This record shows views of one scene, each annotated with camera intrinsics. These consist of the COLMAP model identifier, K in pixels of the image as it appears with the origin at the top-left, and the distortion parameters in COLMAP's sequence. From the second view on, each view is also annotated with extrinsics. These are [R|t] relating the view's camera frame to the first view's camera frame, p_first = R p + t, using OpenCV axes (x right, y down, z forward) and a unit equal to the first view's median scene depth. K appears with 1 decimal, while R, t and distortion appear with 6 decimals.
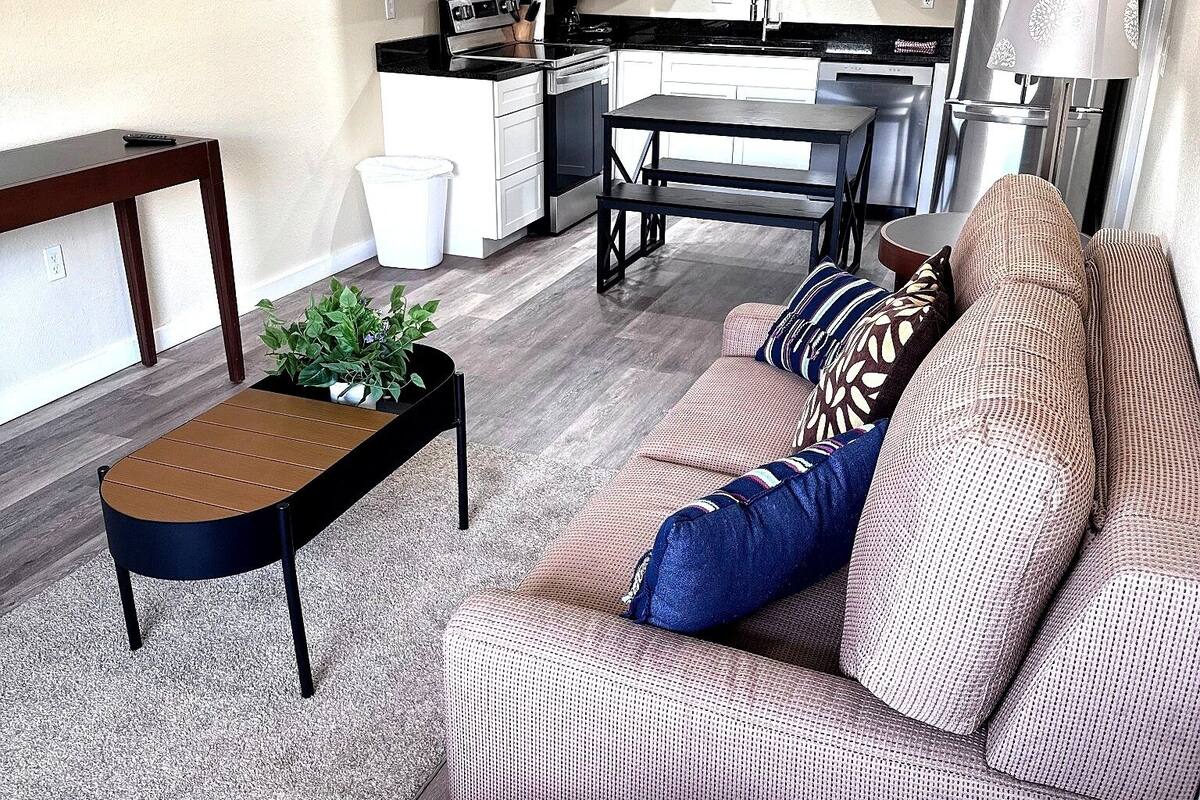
lens RADIAL K [[1102.8, 0, 598.8], [0, 1102.8, 400.9], [0, 0, 1]] dist [0.143309, 0.000000]
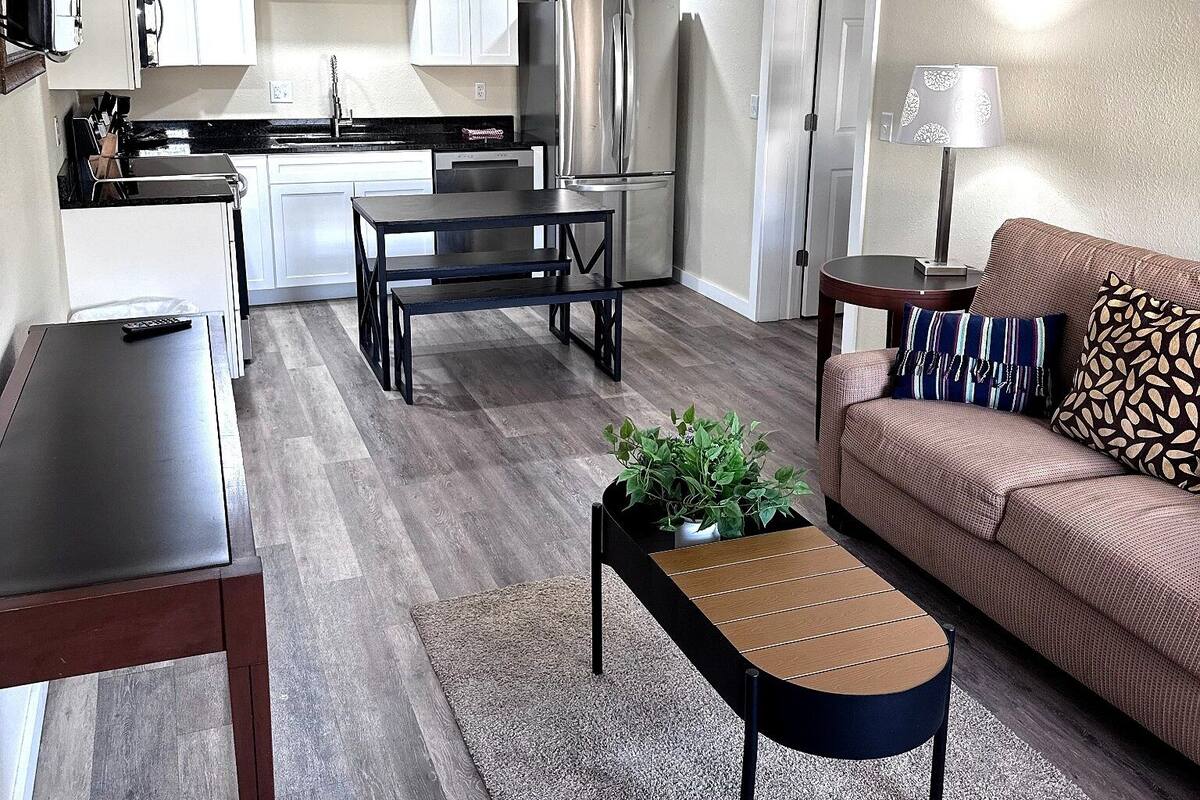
lens RADIAL K [[1065.7, 0, 600.3], [0, 1065.7, 399.3], [0, 0, 1]] dist [0.068809, -0.000990]
pose [[0.732981, -0.237877, 0.637301, -0.467507], [0.271019, 0.961419, 0.047148, -0.101697], [-0.623929, 0.138163, 0.769171, 0.193130]]
